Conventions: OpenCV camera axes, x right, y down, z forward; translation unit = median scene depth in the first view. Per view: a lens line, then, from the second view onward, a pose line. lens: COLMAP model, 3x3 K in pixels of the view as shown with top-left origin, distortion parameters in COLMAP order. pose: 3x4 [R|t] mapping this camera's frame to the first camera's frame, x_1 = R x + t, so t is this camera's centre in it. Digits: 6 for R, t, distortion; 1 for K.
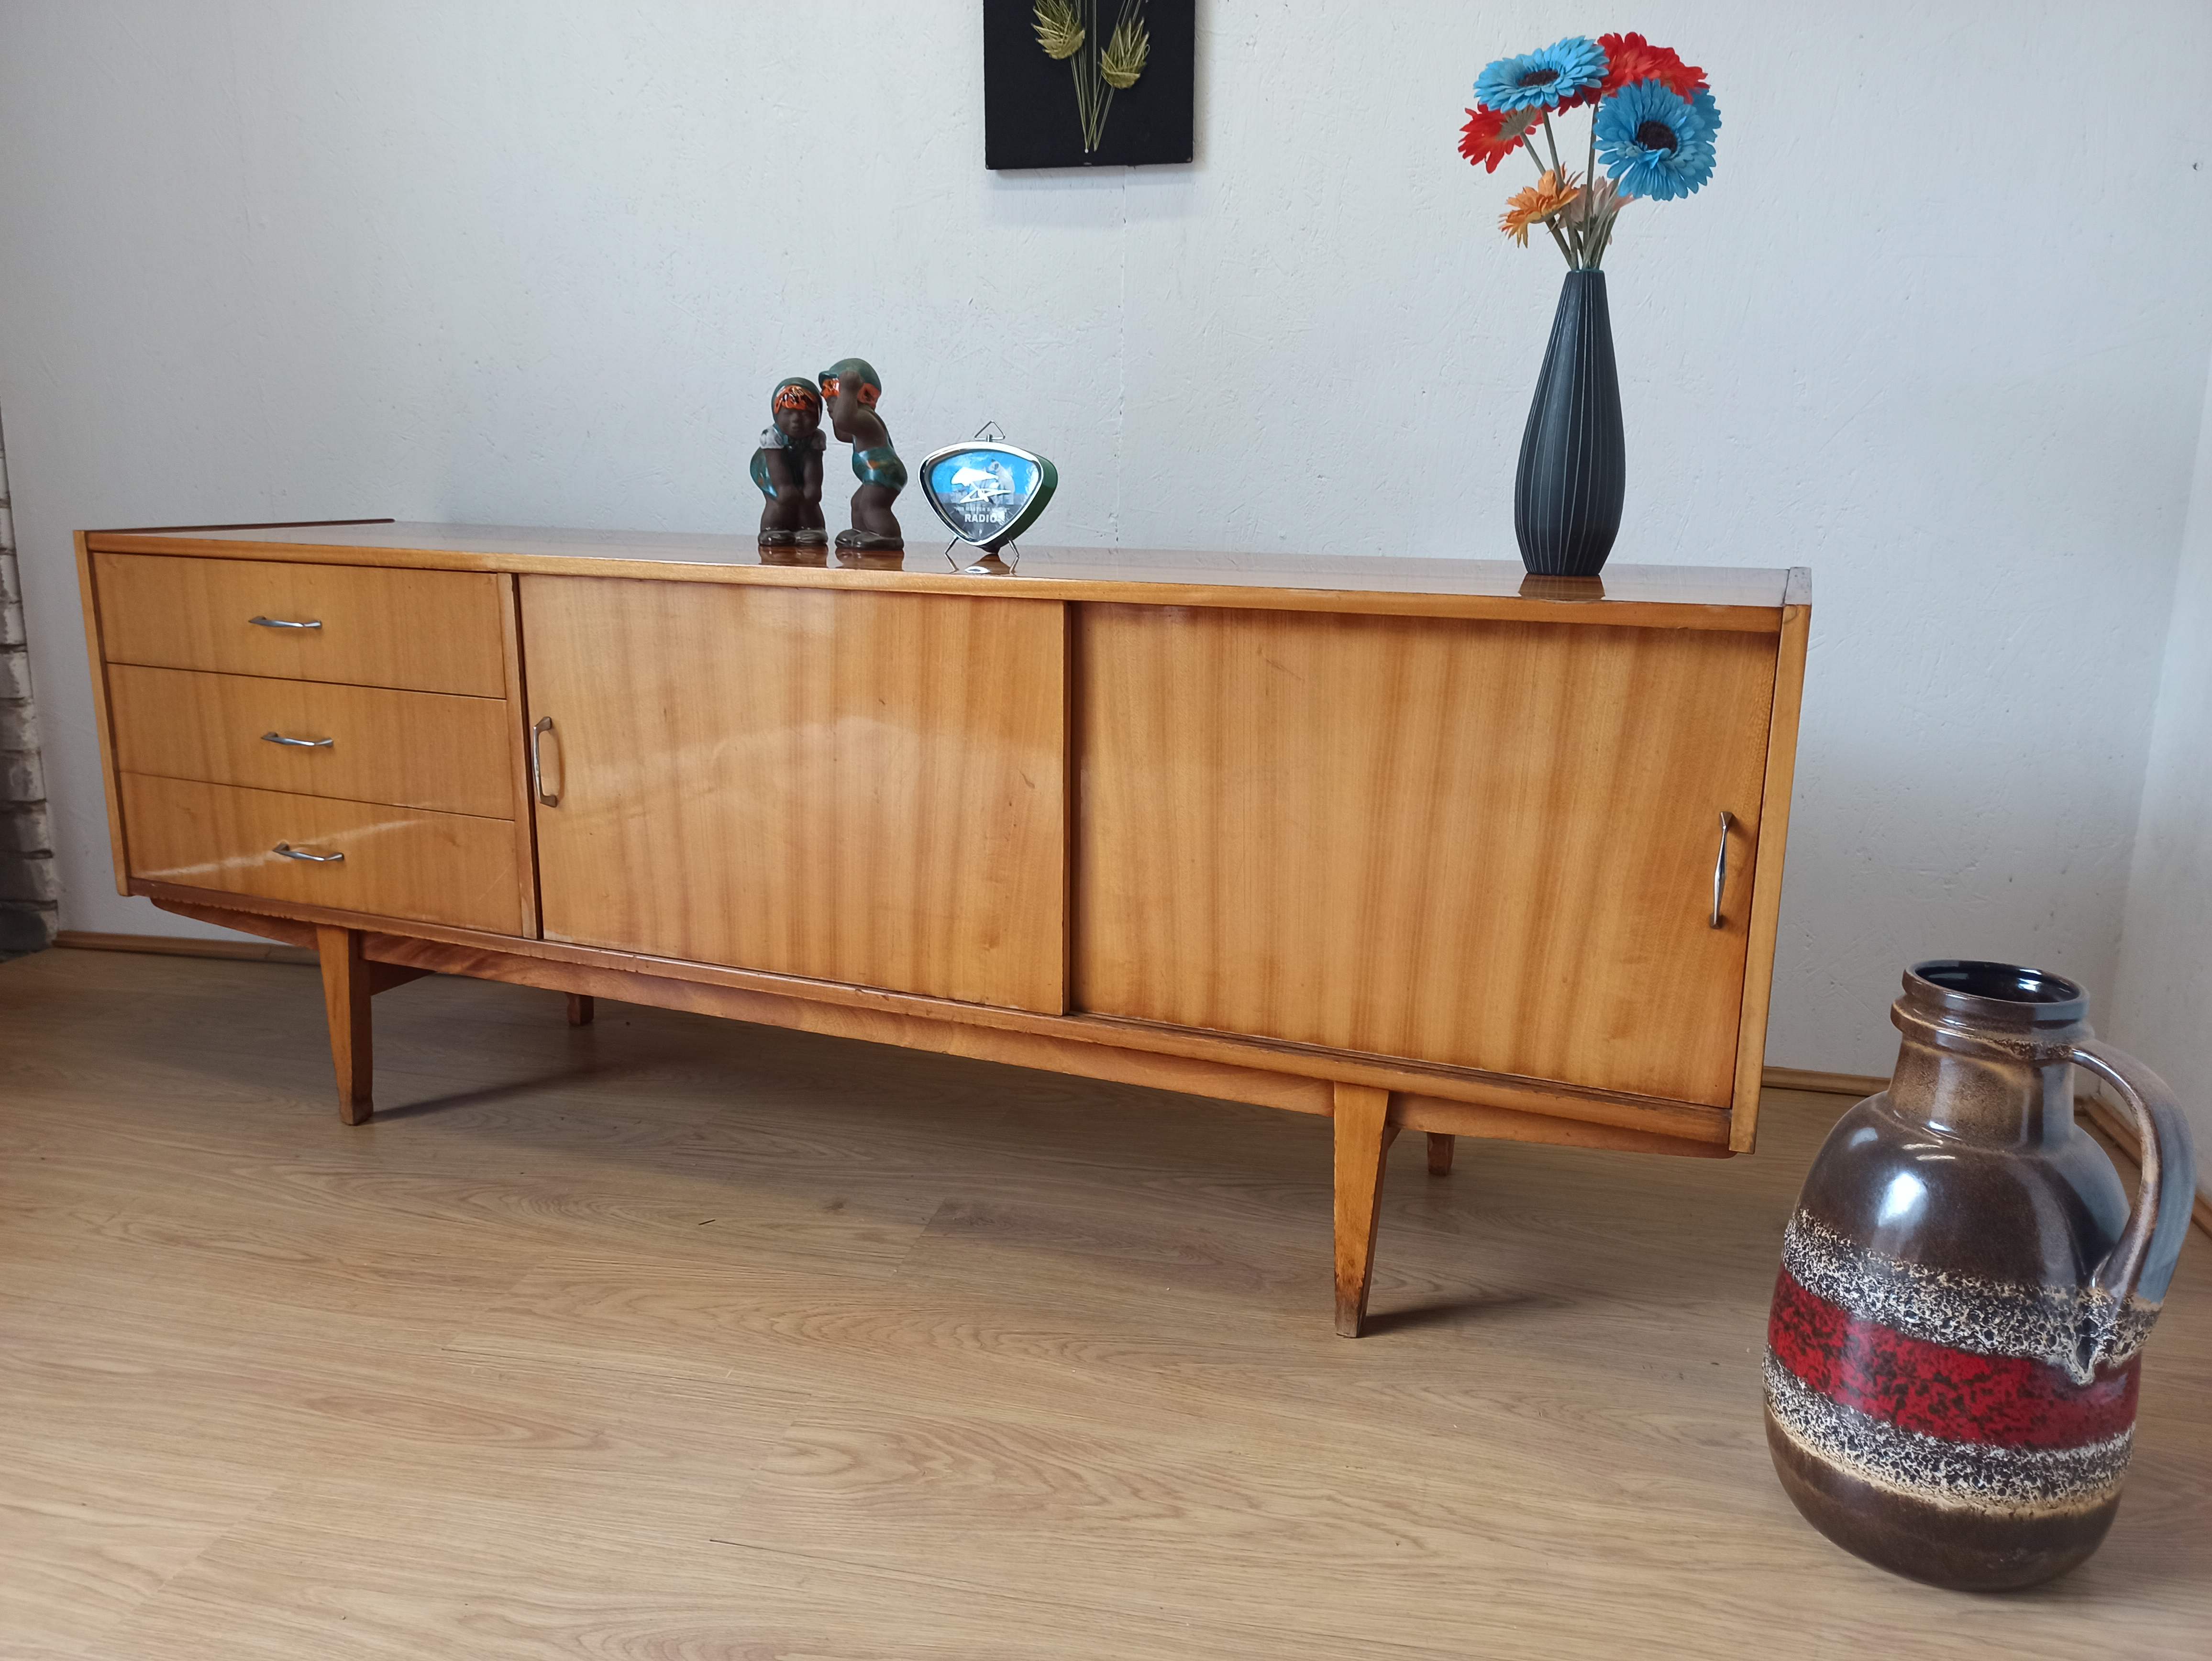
lens RADIAL K [[1642.8, 0, 1106.0], [0, 1642.8, 830.5], [0, 0, 1]] dist [0.059277, -0.082842]
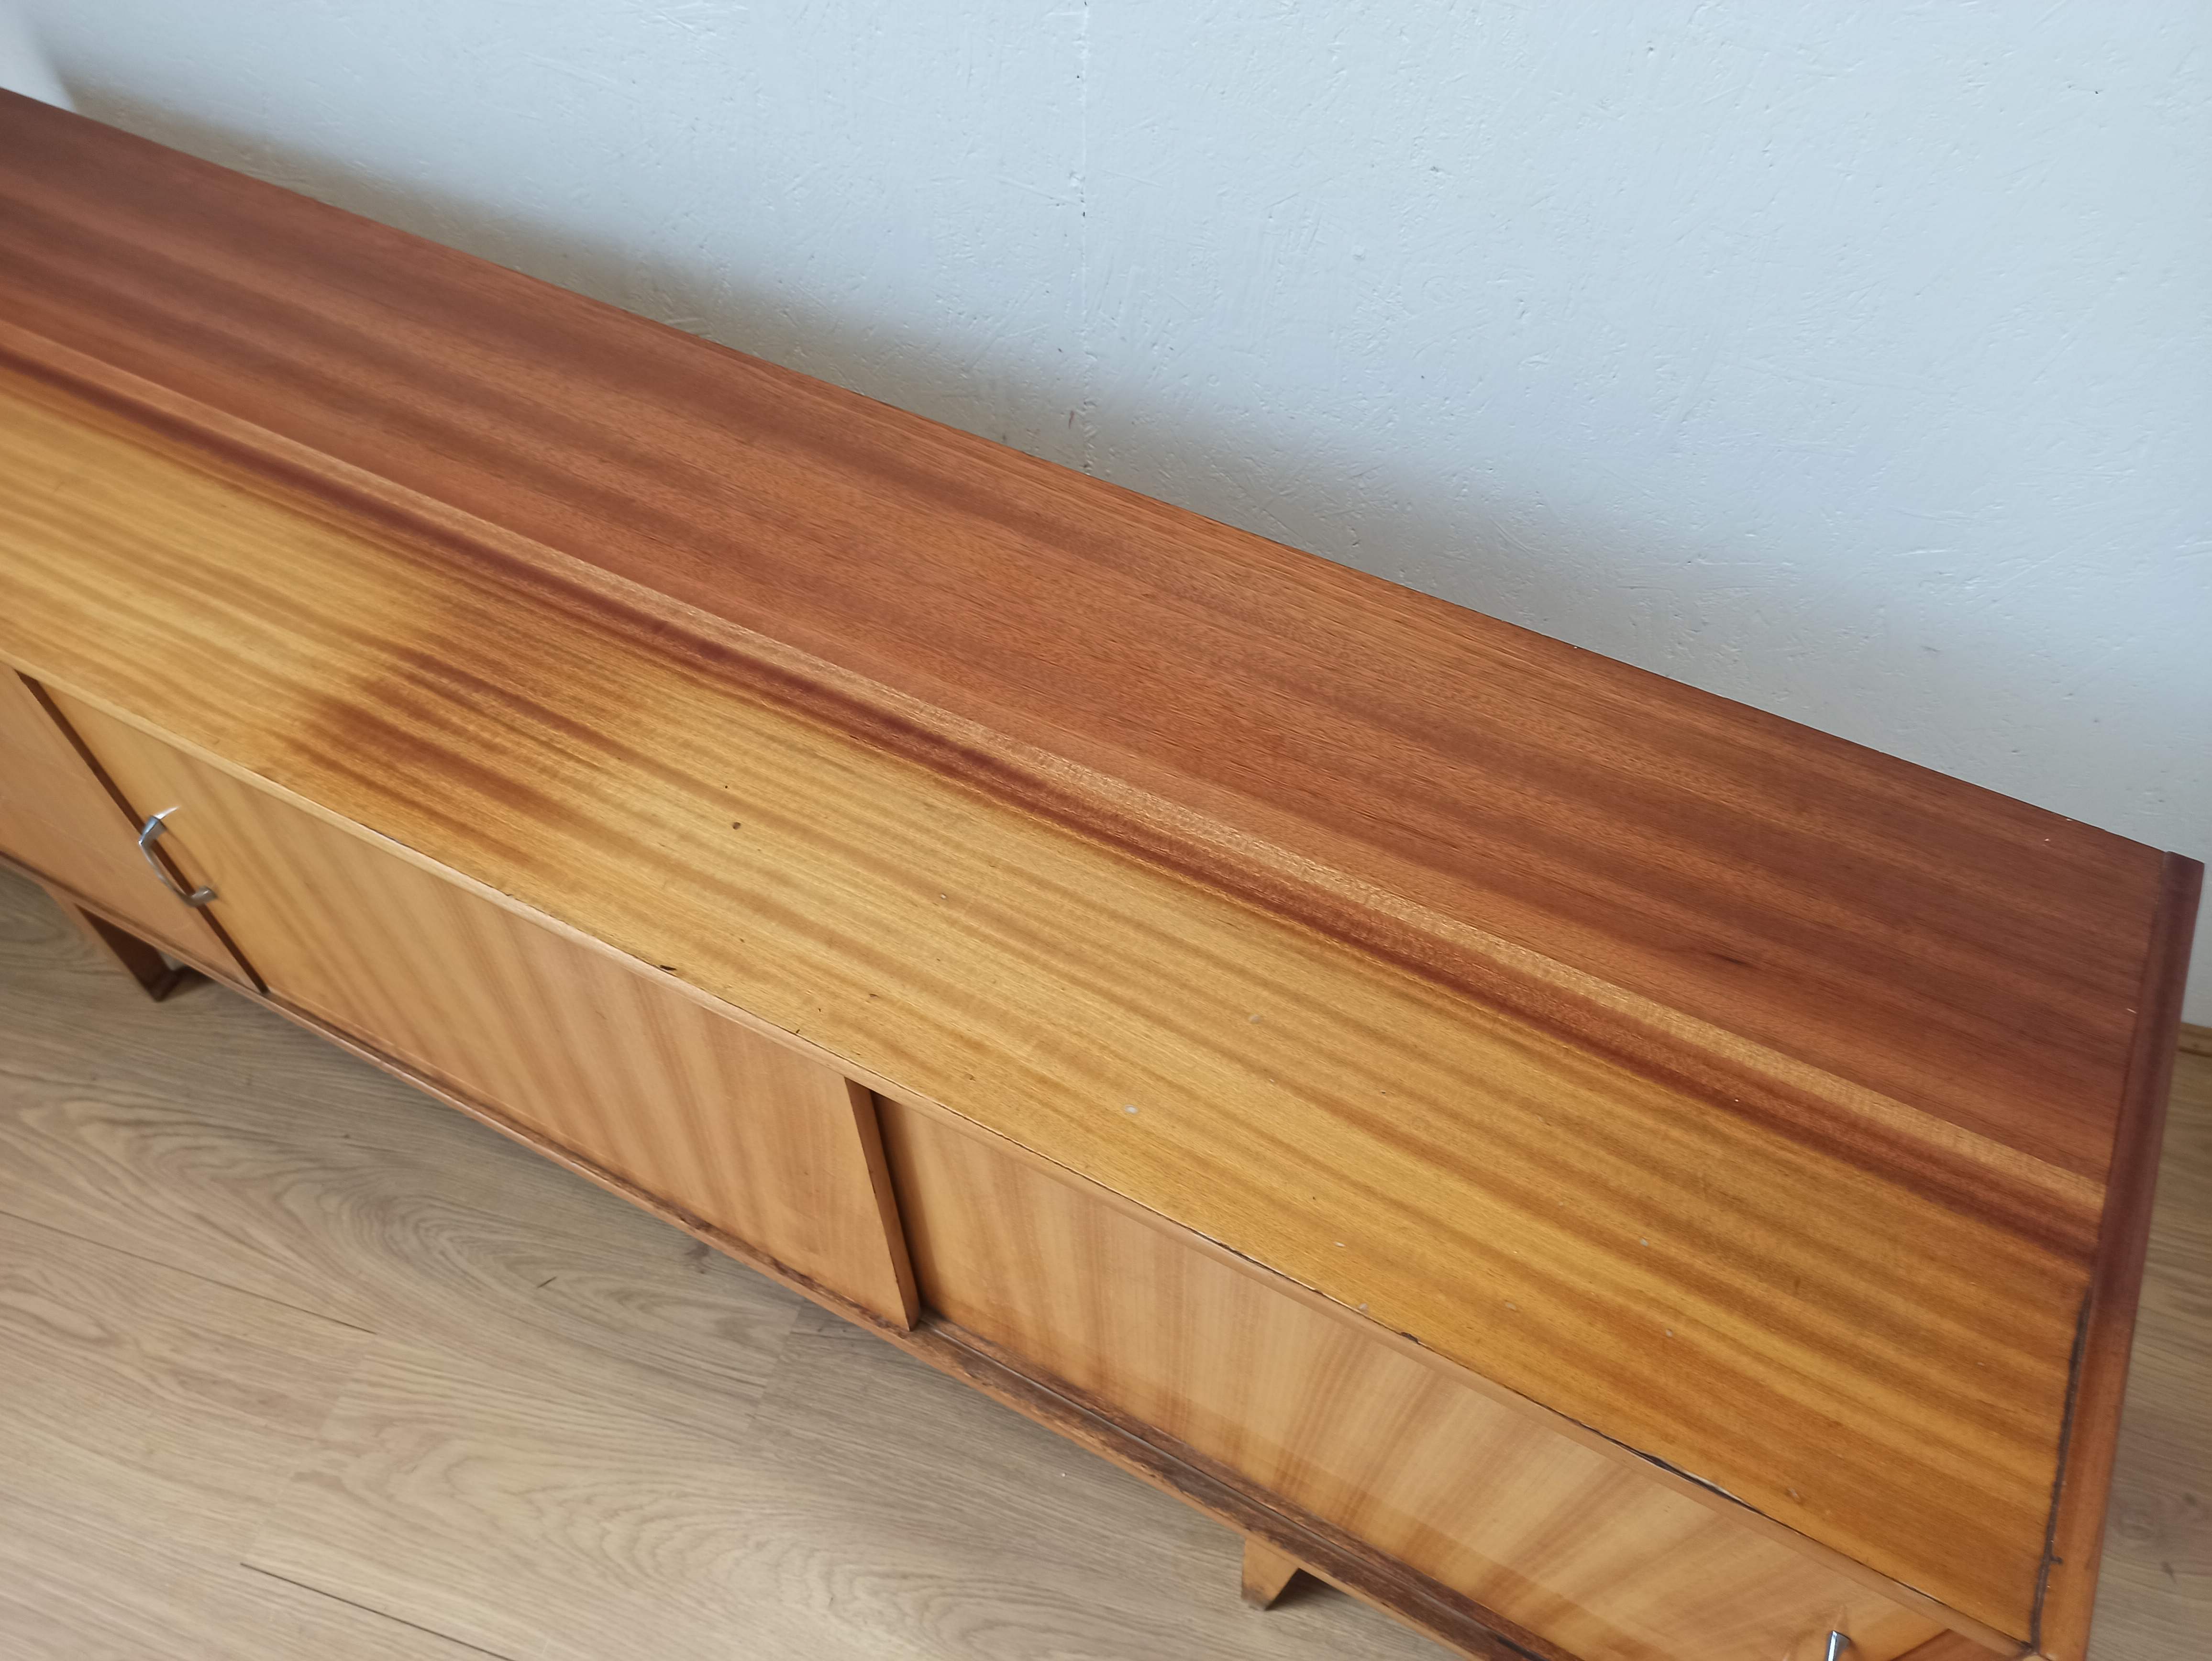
lens RADIAL K [[1642.8, 0, 1106.0], [0, 1642.8, 830.5], [0, 0, 1]] dist [0.059277, -0.082842]
pose [[0.995524, 0.067741, -0.065903, 0.094899], [-0.010130, 0.769783, 0.638225, -0.538575], [0.093965, -0.634701, 0.767024, 0.563415]]
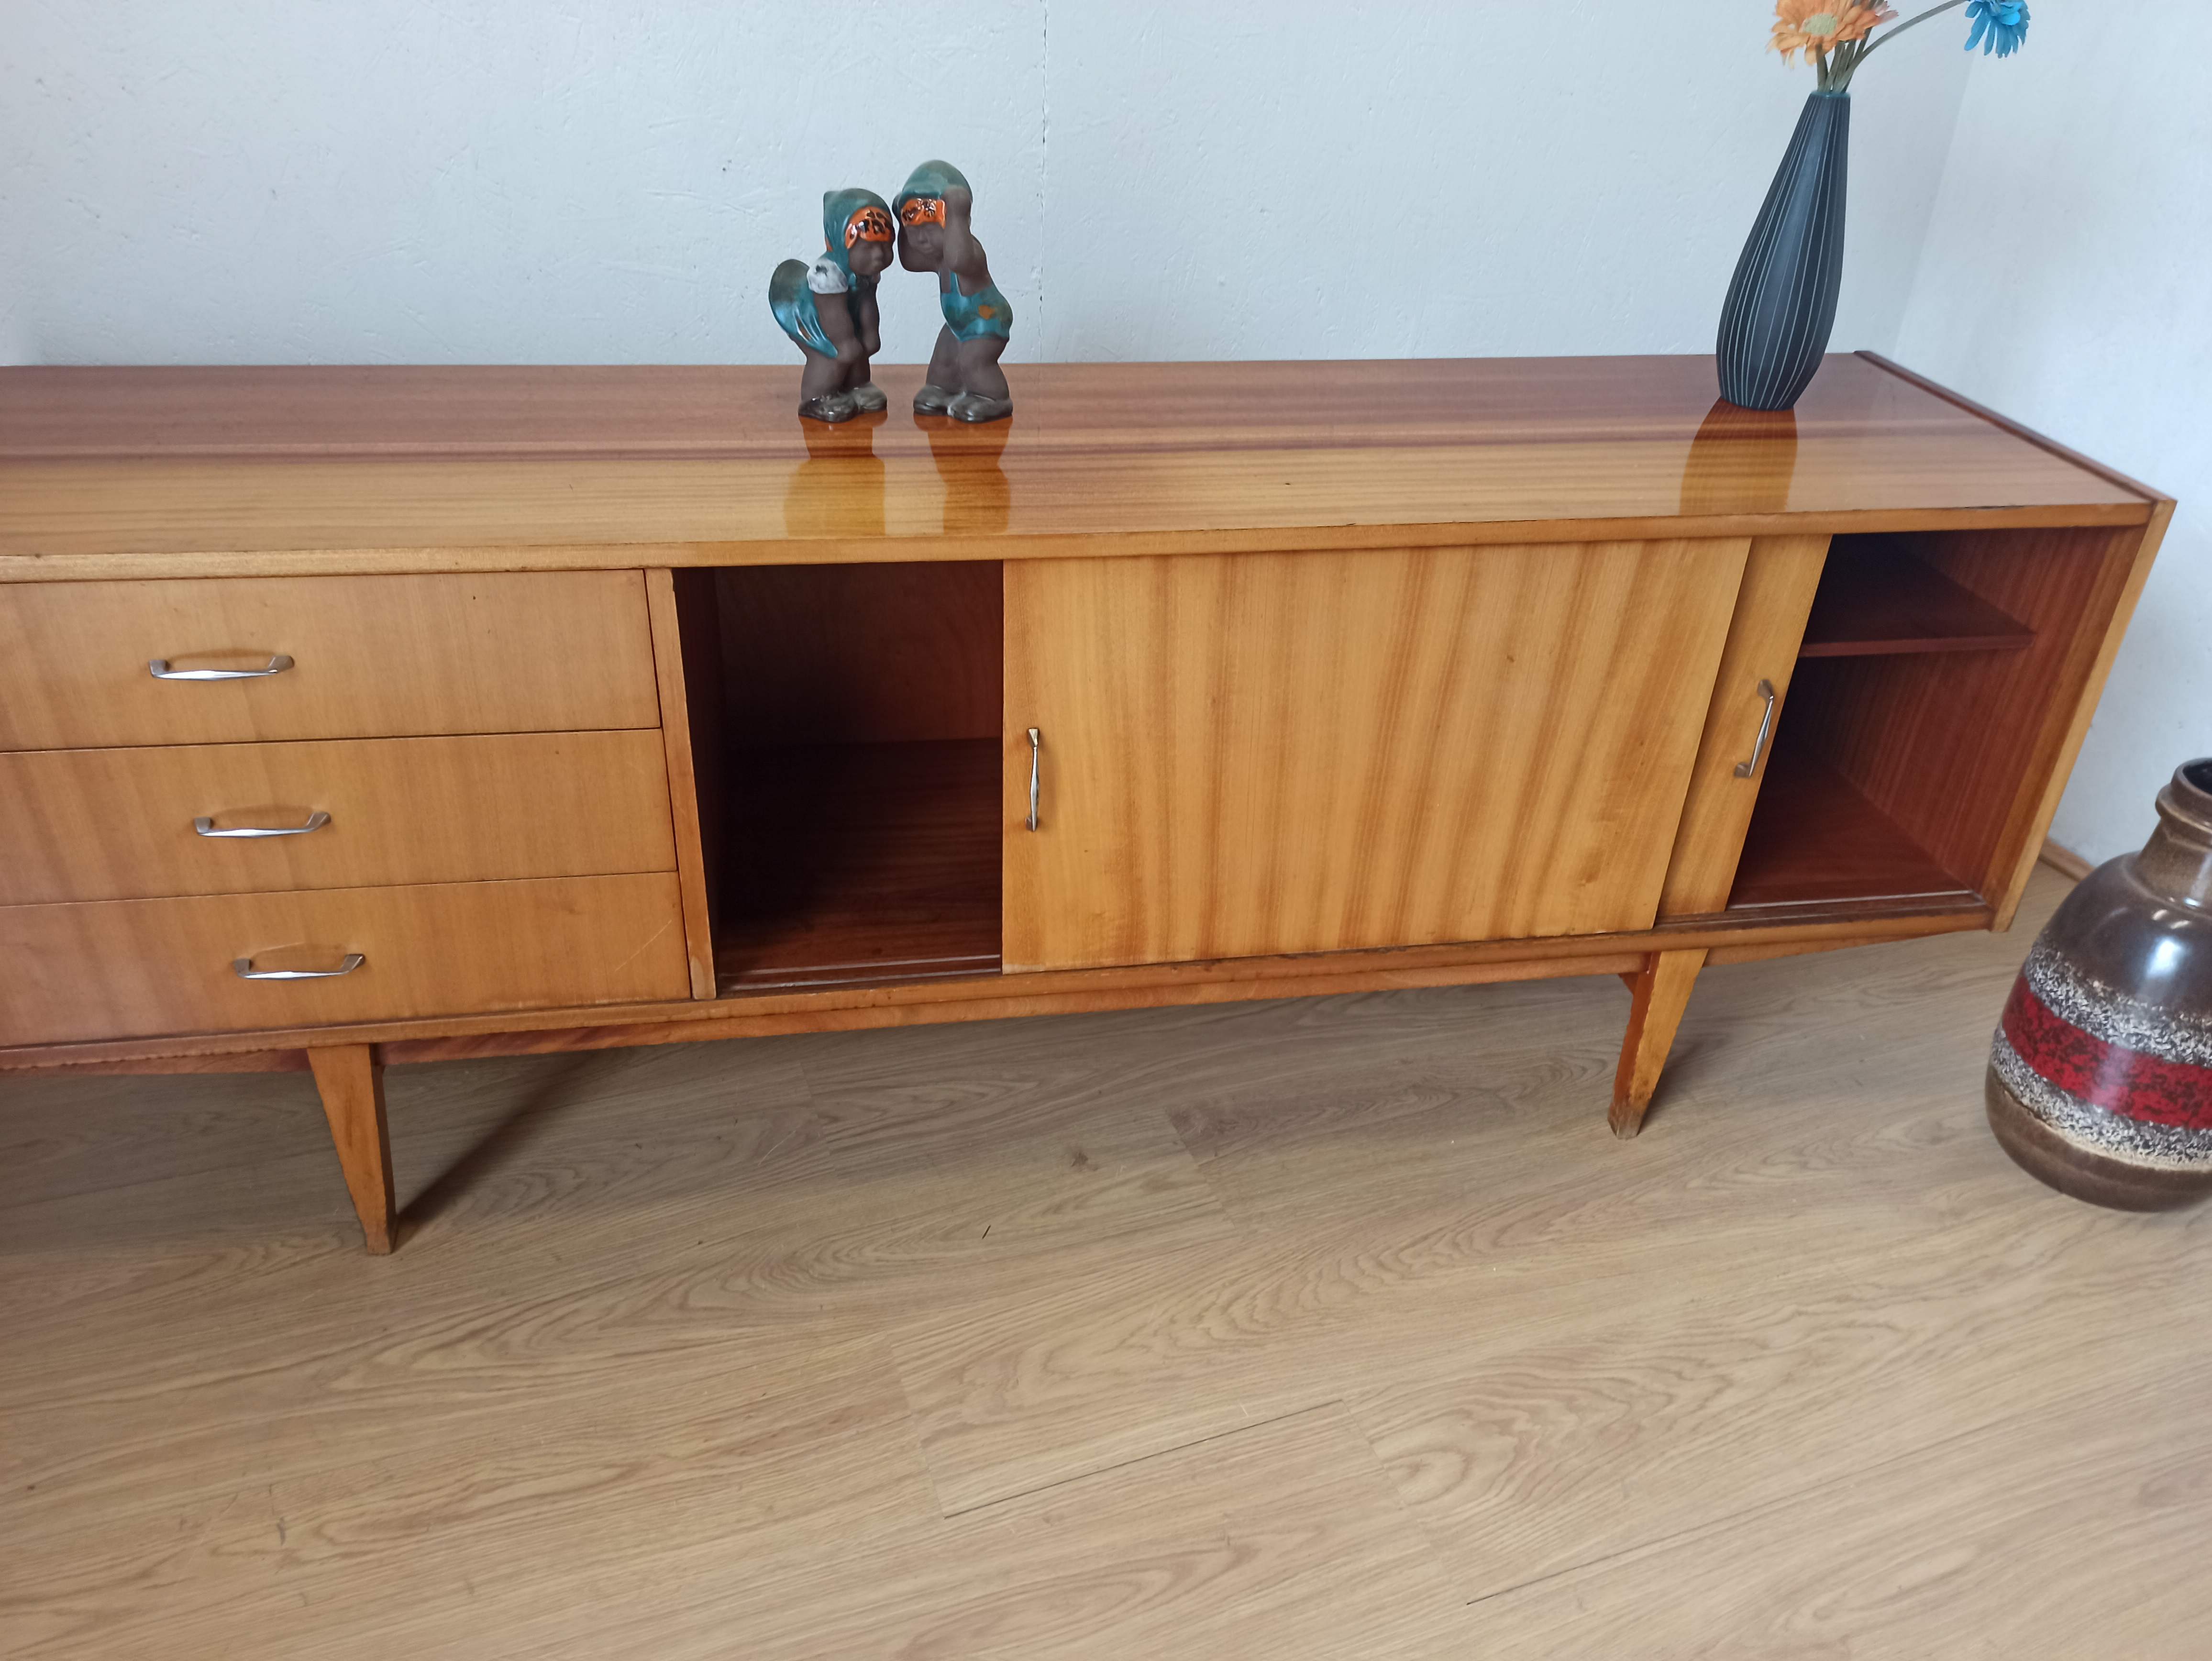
lens RADIAL K [[1644.4, 0, 1109.8], [0, 1644.4, 833.1], [0, 0, 1]] dist [0.057717, -0.062889]
pose [[0.845835, -0.257455, 0.467204, -0.598788], [0.091544, 0.932888, 0.348339, -0.297726], [-0.525531, -0.251868, 0.812638, 0.313599]]
